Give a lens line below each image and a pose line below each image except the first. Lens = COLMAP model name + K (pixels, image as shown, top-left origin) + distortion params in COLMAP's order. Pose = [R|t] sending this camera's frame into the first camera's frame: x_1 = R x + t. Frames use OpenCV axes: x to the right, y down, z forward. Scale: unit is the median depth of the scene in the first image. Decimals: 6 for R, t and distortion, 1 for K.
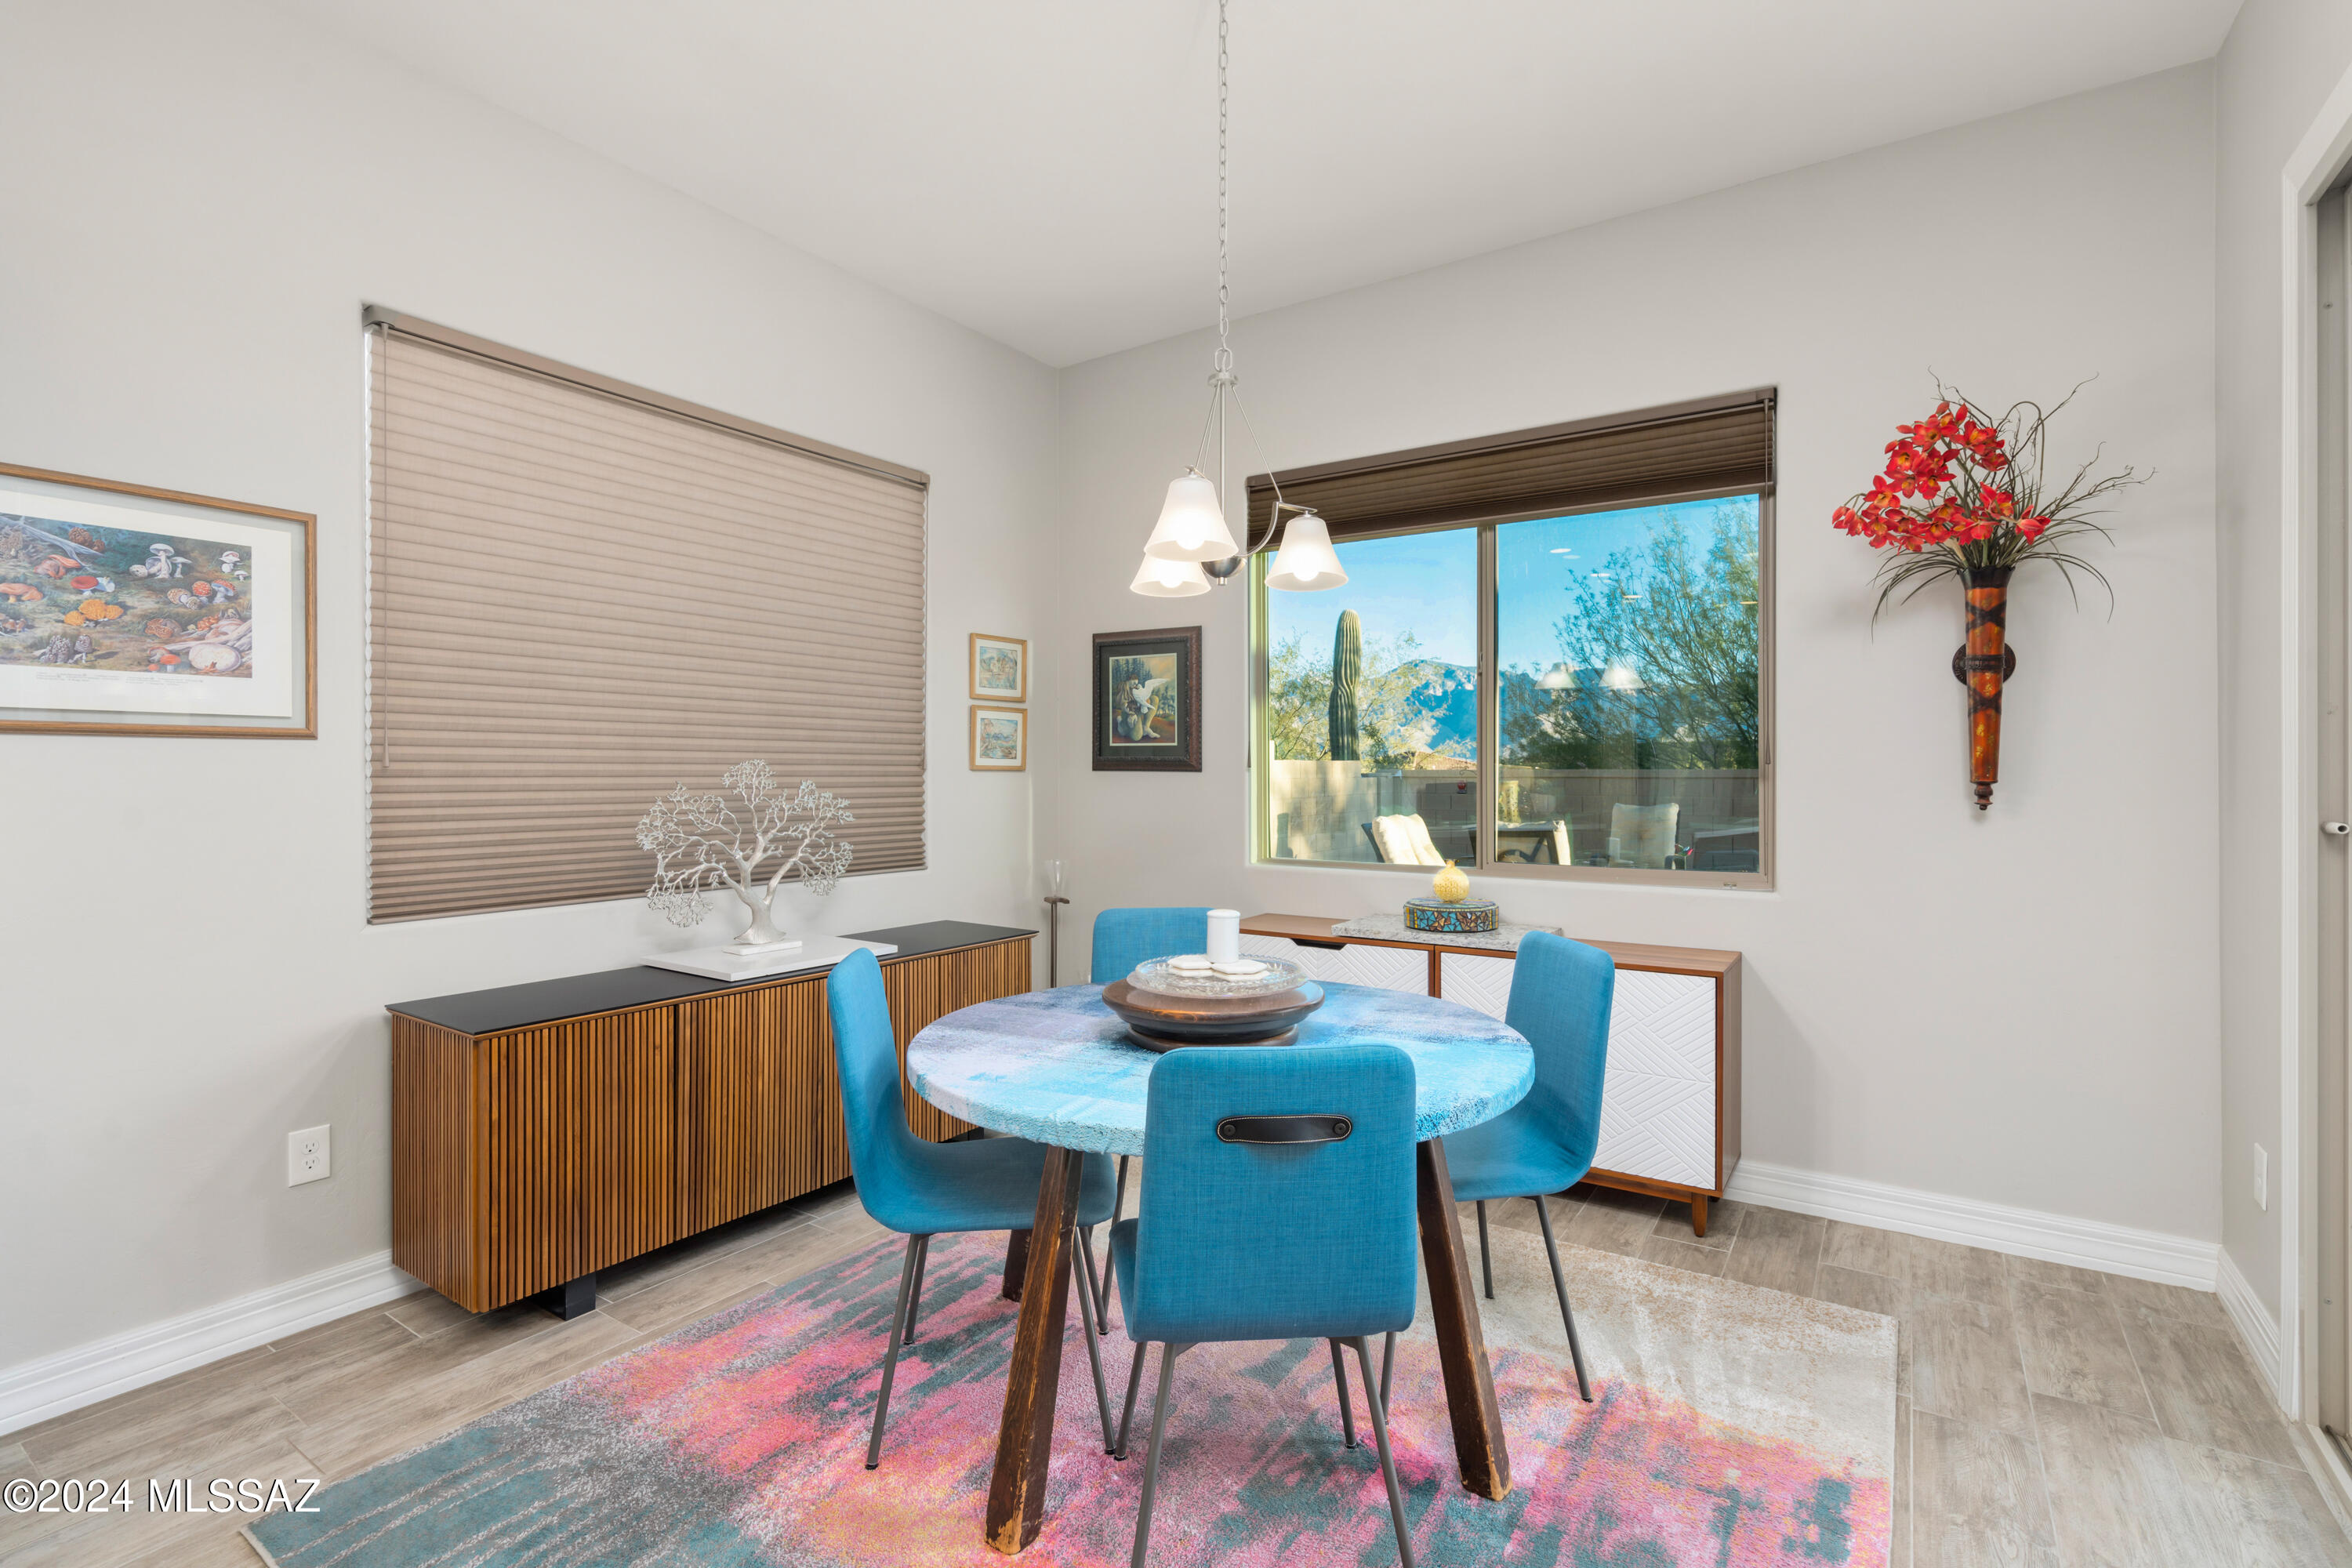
lens RADIAL K [[1088.1, 0, 1191.3], [0, 1088.1, 774.5], [0, 0, 1]] dist [-0.003568, 0.000210]
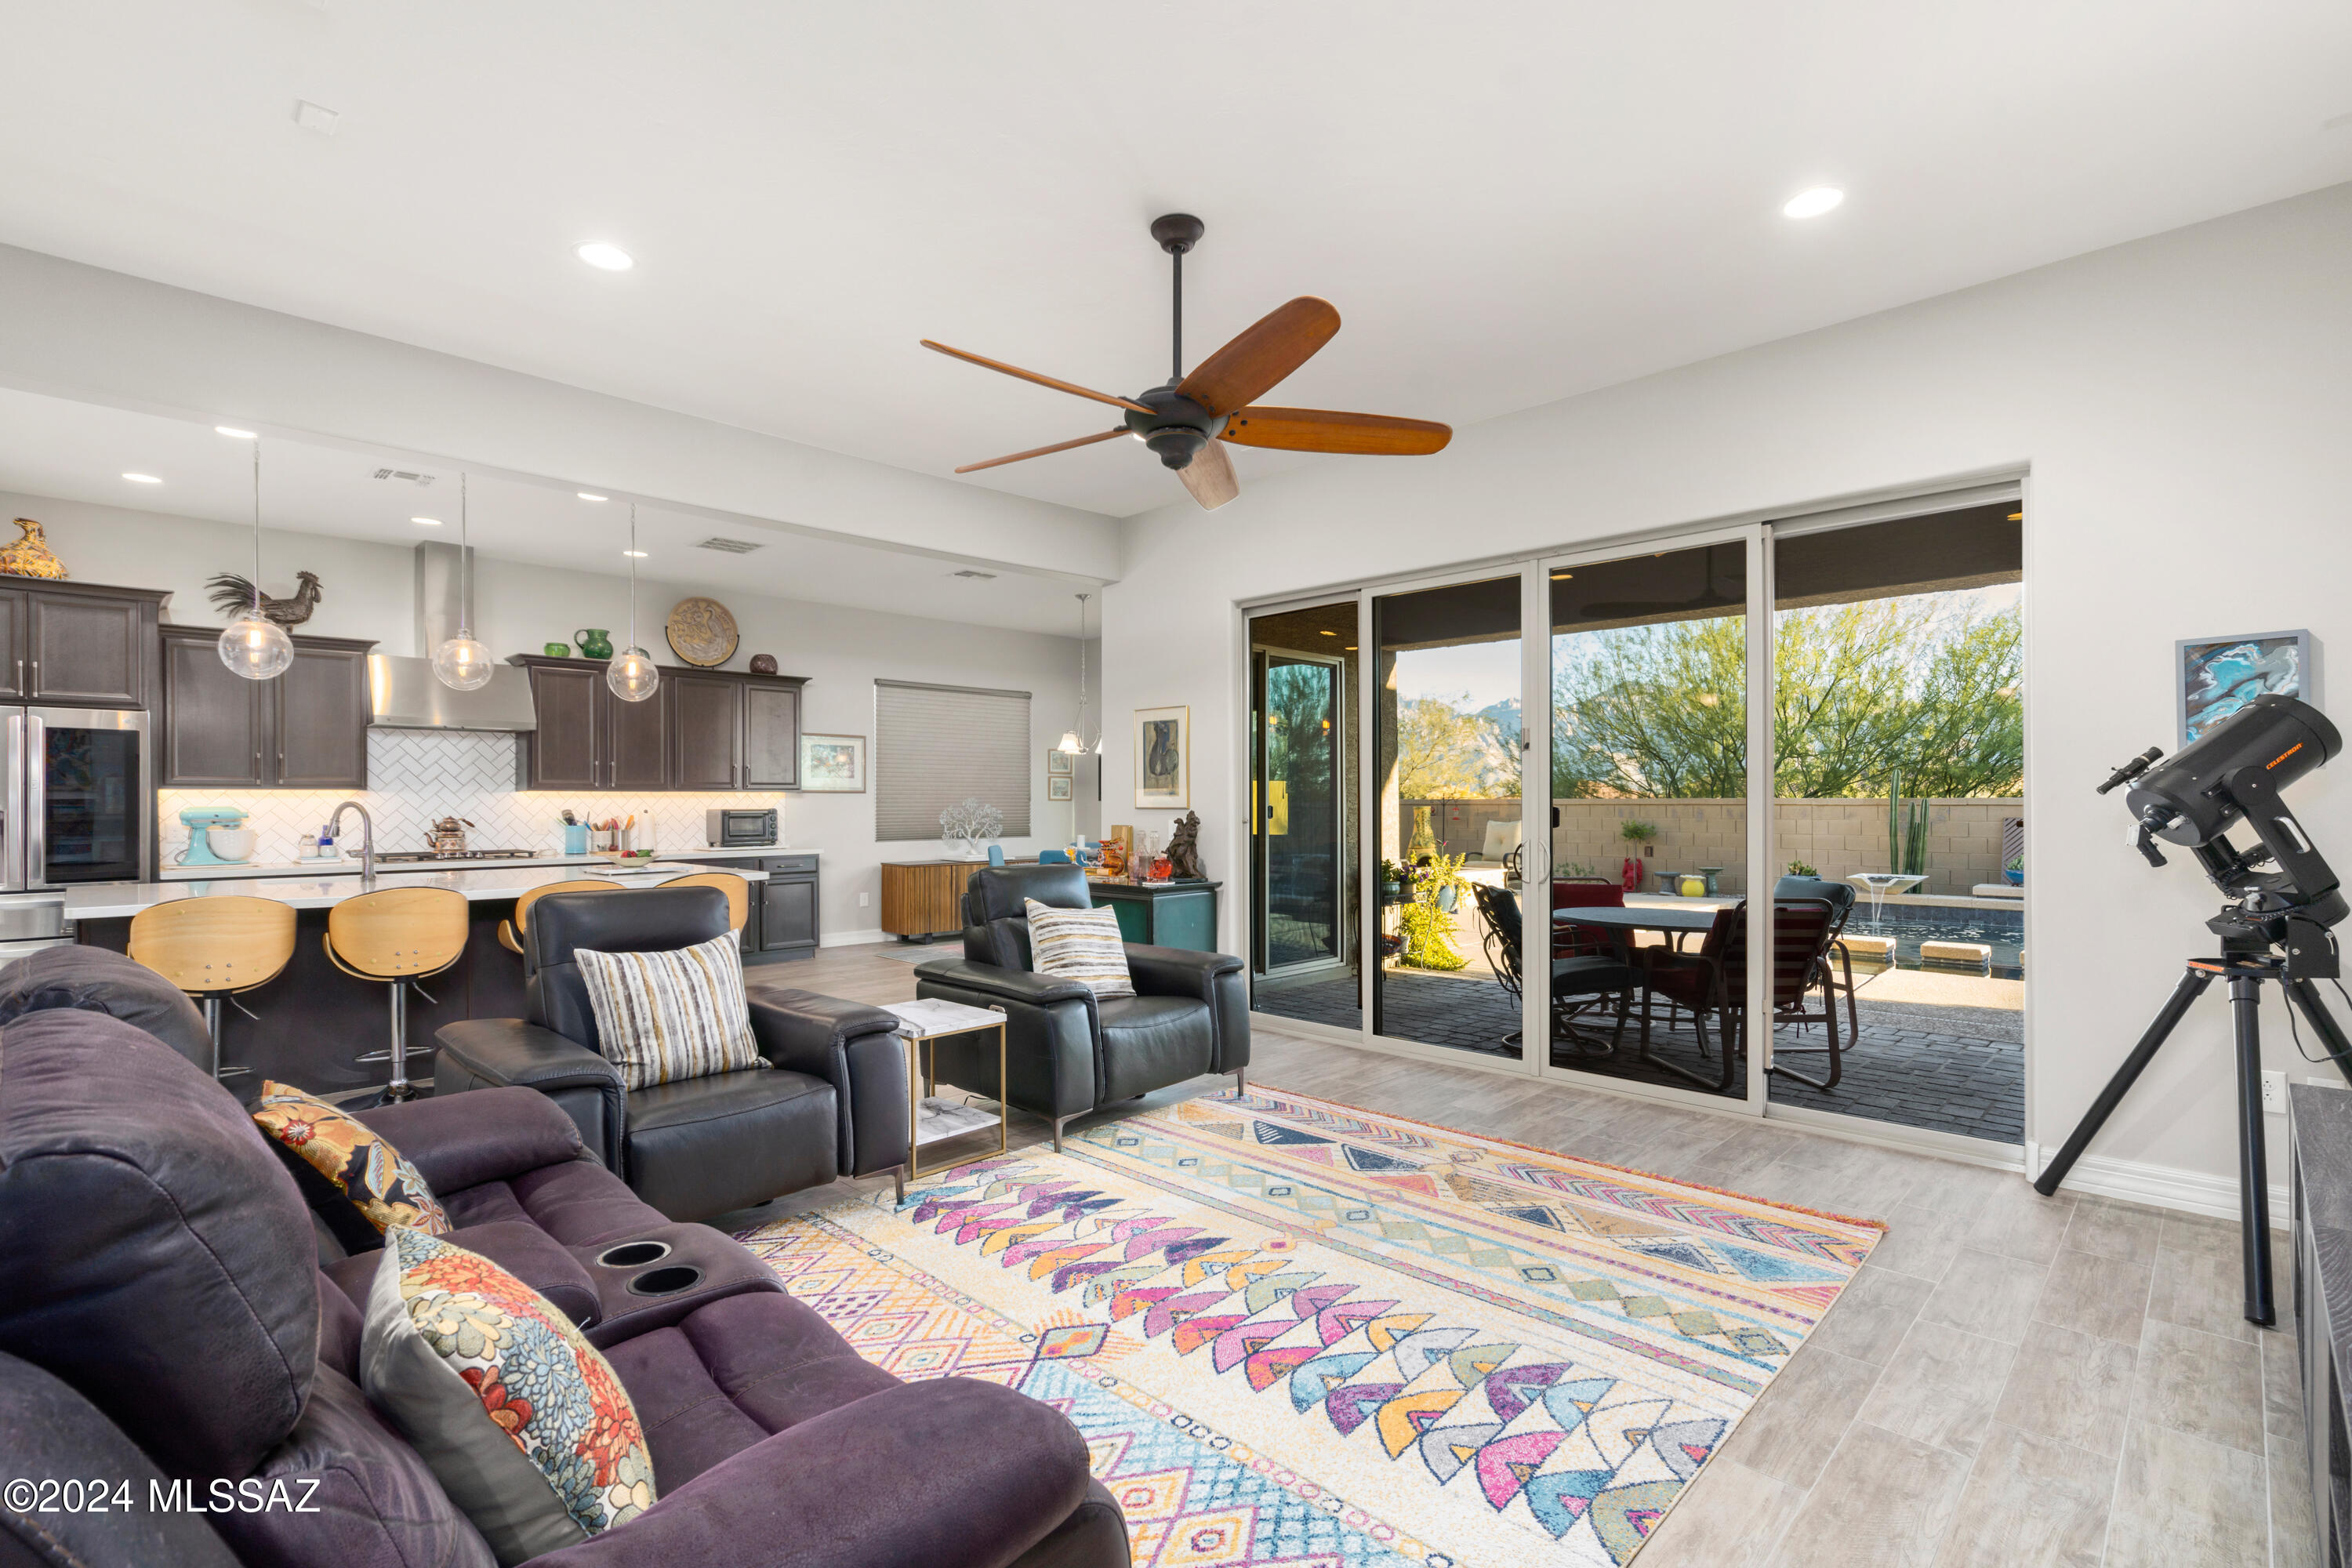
lens RADIAL K [[1088.1, 0, 1192.1], [0, 1088.1, 789.3], [0, 0, 1]] dist [-0.003568, 0.000210]
pose [[0.986171, -0.000739, -0.165730, 0.712213], [-0.000530, 0.999971, -0.007614, -0.013154], [0.165731, 0.007597, 0.986142, -1.901625]]
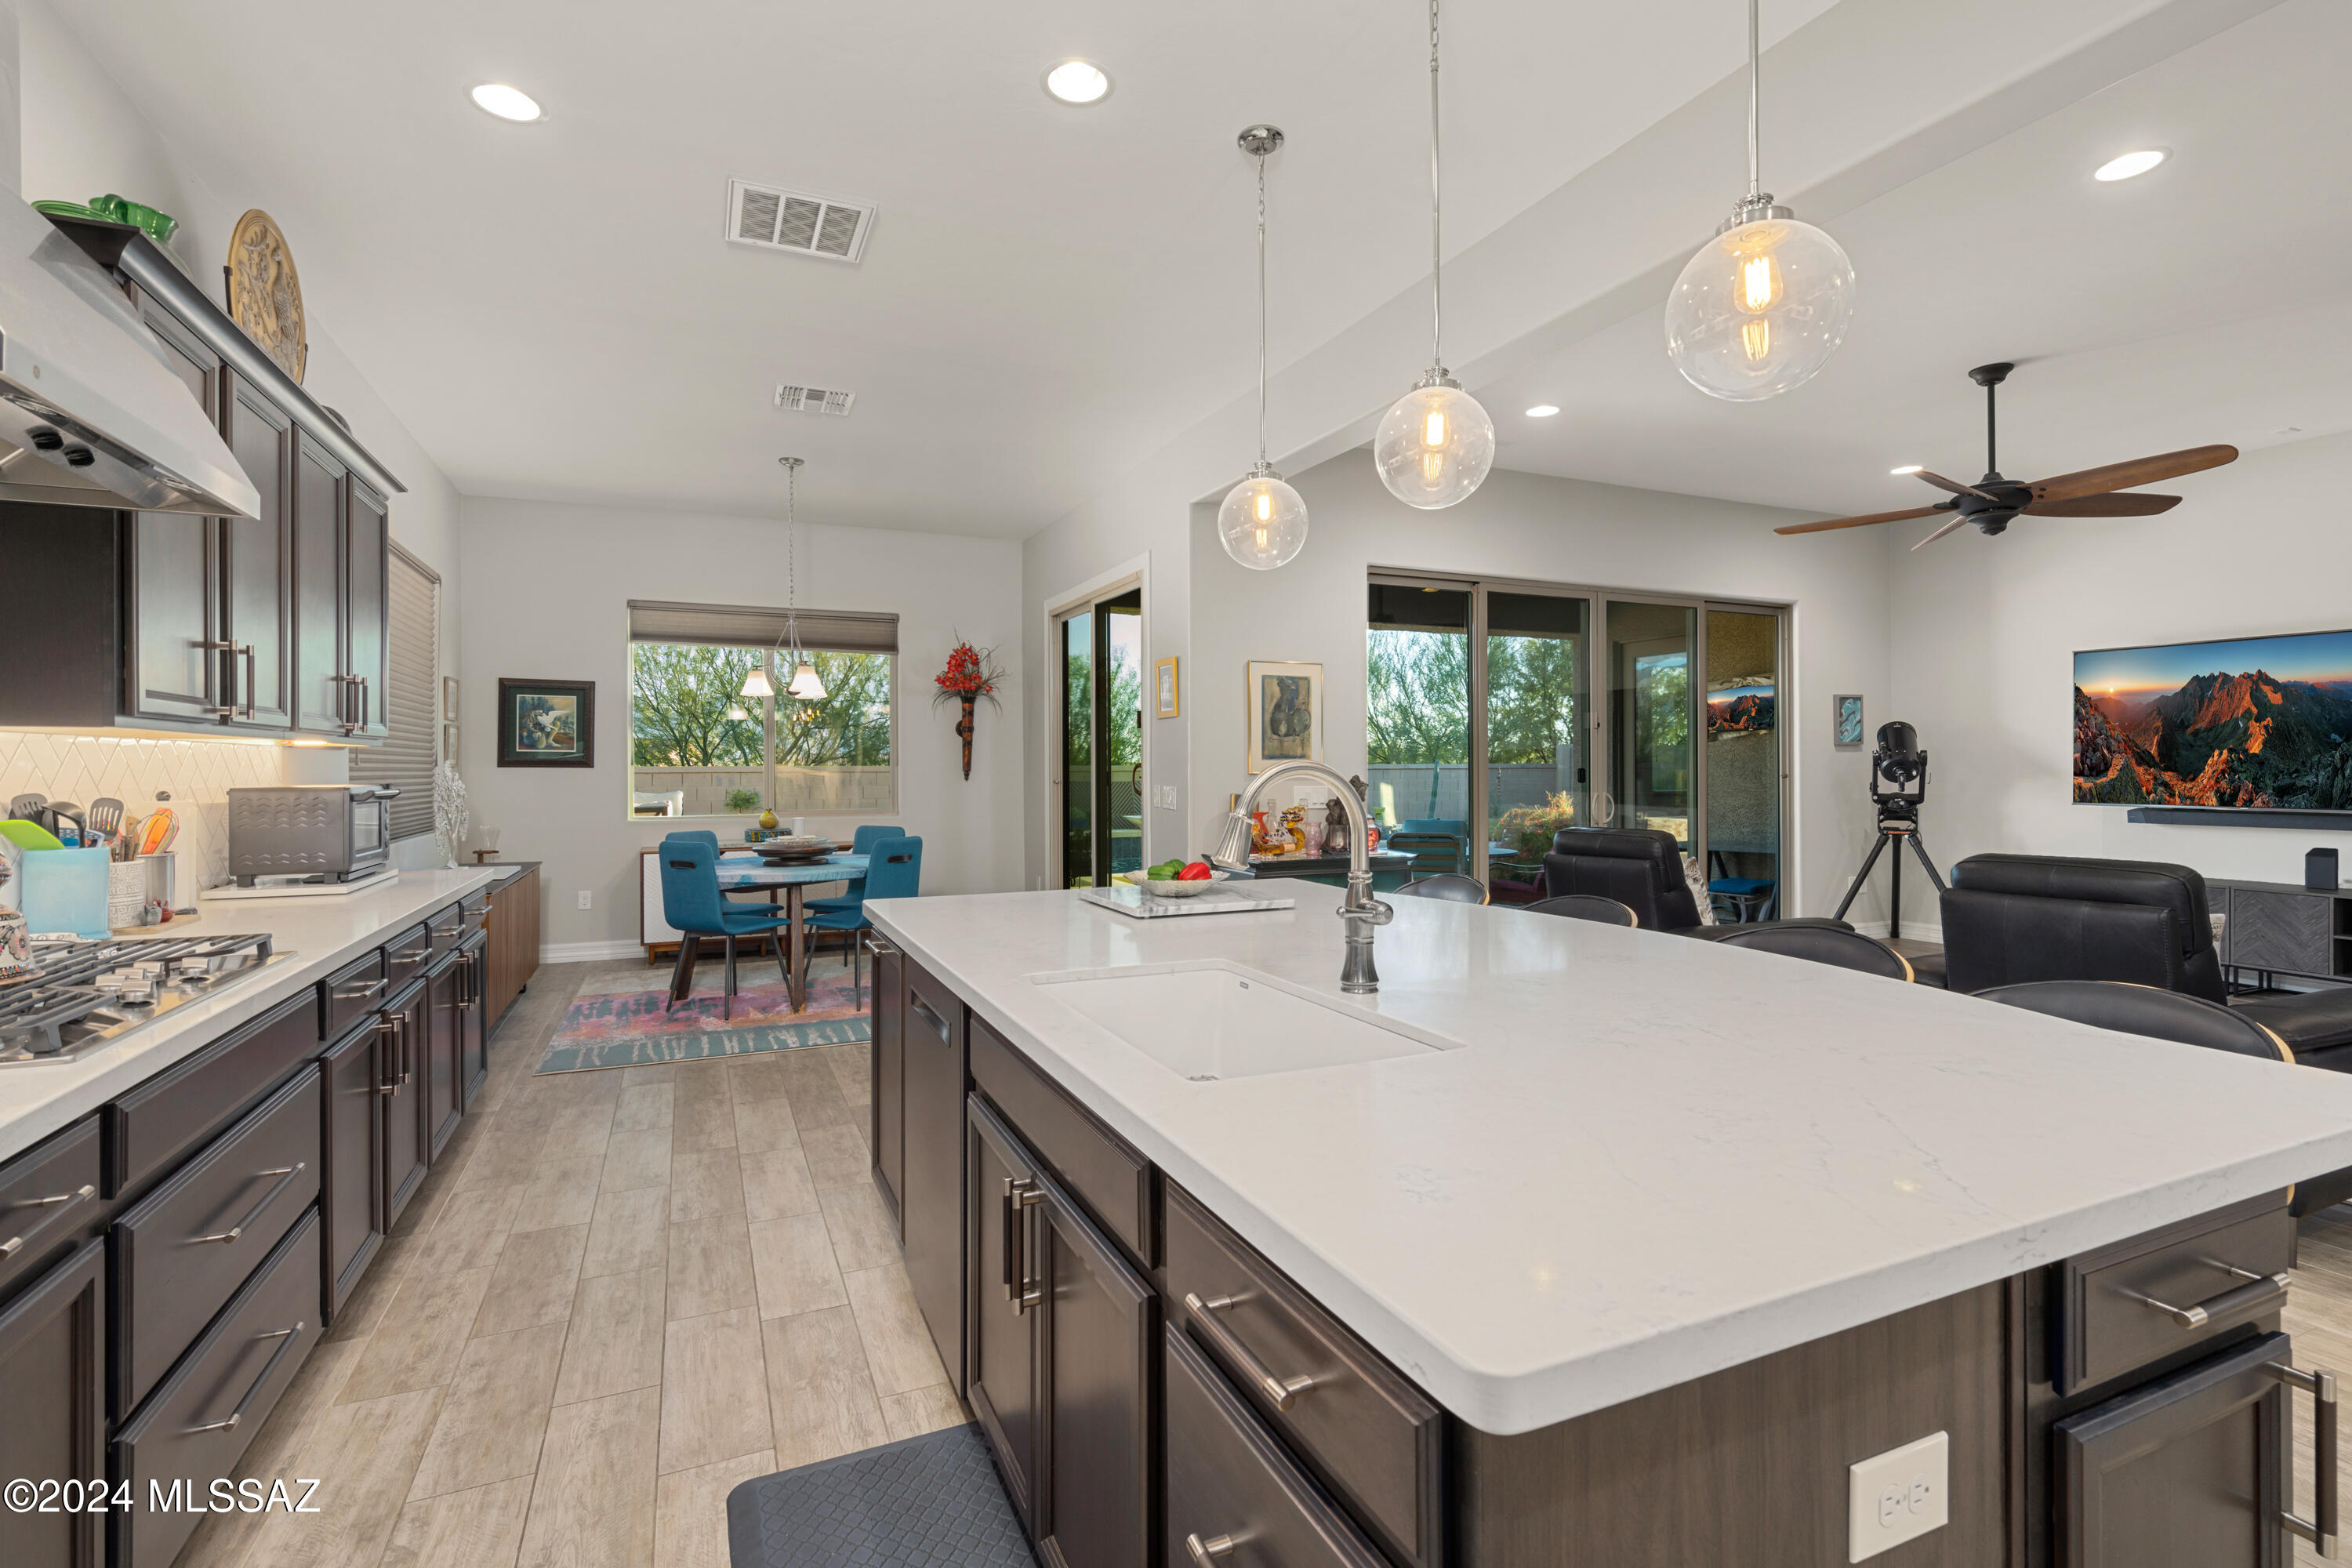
lens RADIAL K [[1088.1, 0, 1176.4], [0, 1088.1, 762.8], [0, 0, 1]] dist [-0.003568, 0.000210]
pose [[0.546268, 0.002292, 0.837607, -1.165145], [0.001581, 0.999992, -0.003768, -0.002381], [-0.837609, 0.003383, 0.546260, -0.875344]]
